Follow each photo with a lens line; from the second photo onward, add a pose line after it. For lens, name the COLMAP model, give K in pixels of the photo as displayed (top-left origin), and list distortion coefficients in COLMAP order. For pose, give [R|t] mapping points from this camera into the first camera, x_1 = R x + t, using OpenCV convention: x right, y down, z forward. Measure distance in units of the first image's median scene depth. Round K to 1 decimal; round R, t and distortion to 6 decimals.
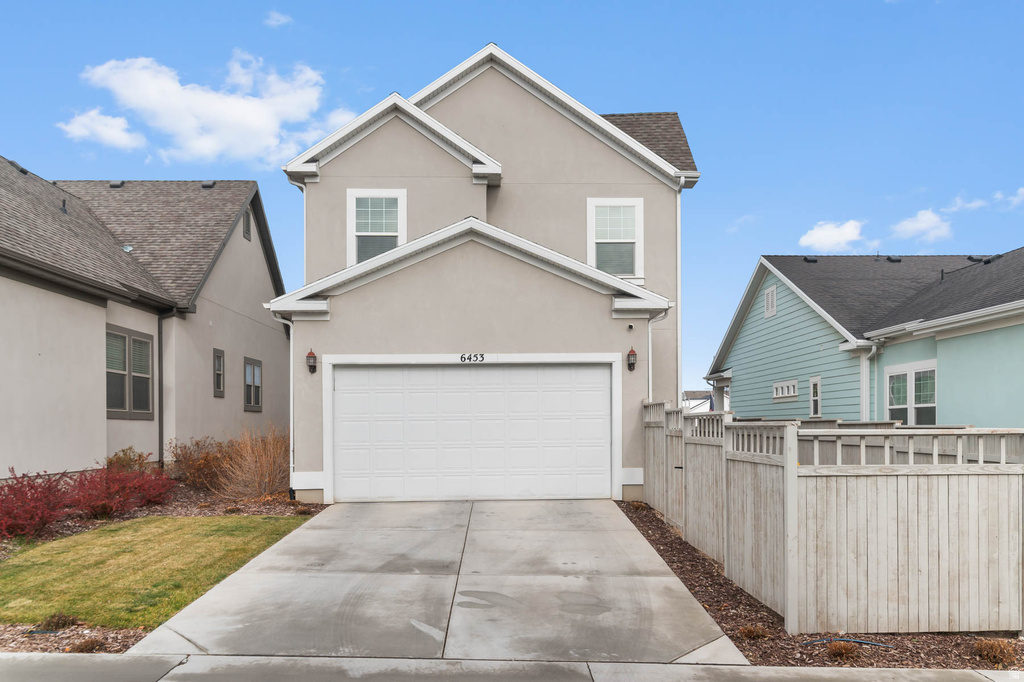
lens RADIAL K [[808.0, 0, 511.8], [0, 808.0, 427.3], [0, 0, 1]] dist [0.002132, -0.001759]
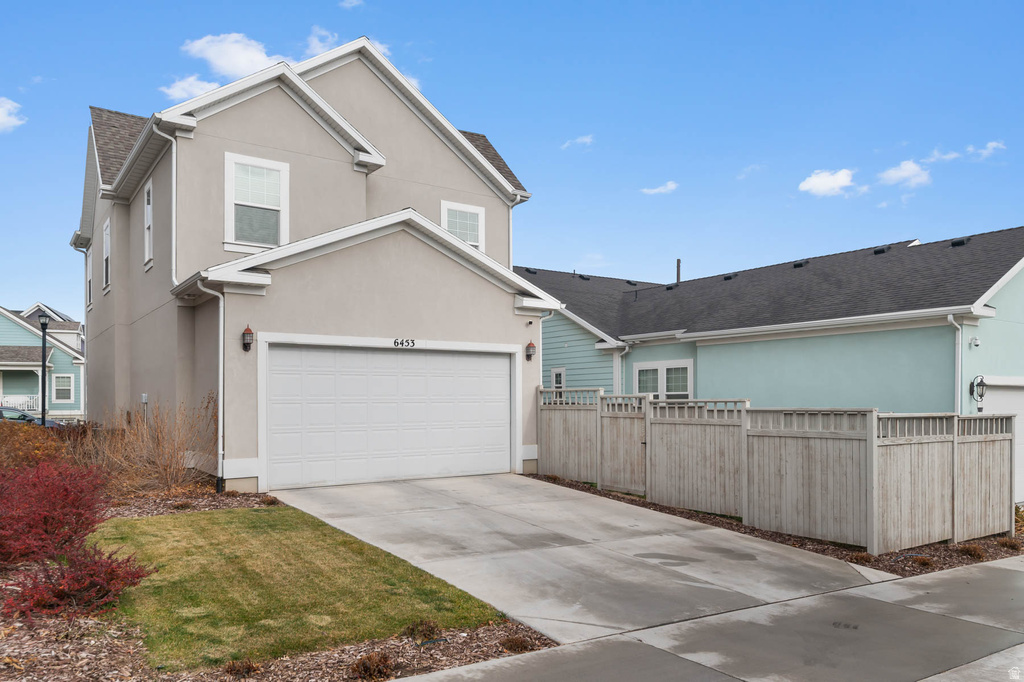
lens RADIAL K [[750.4, 0, 512.6], [0, 750.4, 398.3], [0, 0, 1]] dist [0.002918, 0.001176]
pose [[0.833084, 0.007747, 0.553092, -0.465871], [-0.001921, 0.999936, -0.011114, -0.004454], [-0.553143, 0.008196, 0.833046, 0.120328]]
